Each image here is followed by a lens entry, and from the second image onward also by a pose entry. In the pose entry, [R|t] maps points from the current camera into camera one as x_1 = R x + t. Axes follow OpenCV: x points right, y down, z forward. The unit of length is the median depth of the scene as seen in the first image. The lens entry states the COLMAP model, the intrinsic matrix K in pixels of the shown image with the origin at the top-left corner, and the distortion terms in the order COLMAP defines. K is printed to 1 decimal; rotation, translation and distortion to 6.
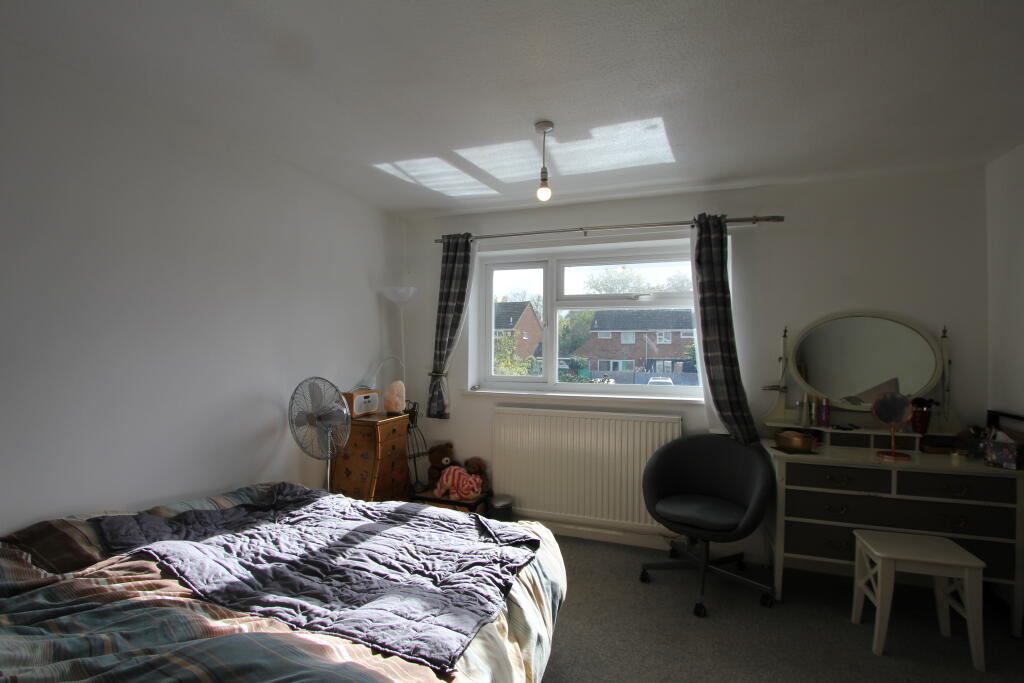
lens RADIAL K [[470.7, 0, 507.7], [0, 470.7, 349.2], [0, 0, 1]] dist [-0.013242, 0.000039]
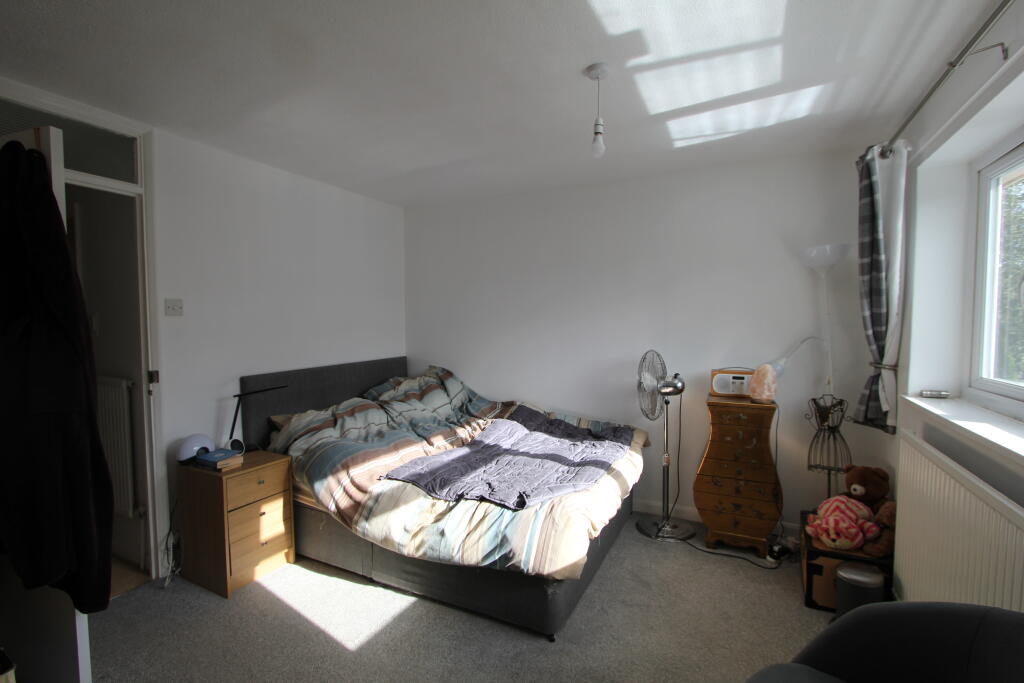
lens RADIAL K [[470.7, 0, 507.7], [0, 470.7, 349.2], [0, 0, 1]] dist [-0.013242, 0.000039]
pose [[-0.123026, 0.048084, -0.991238, 0.716850], [-0.001891, 0.998812, 0.048686, -0.000443], [0.992402, 0.007864, -0.122789, 0.690658]]
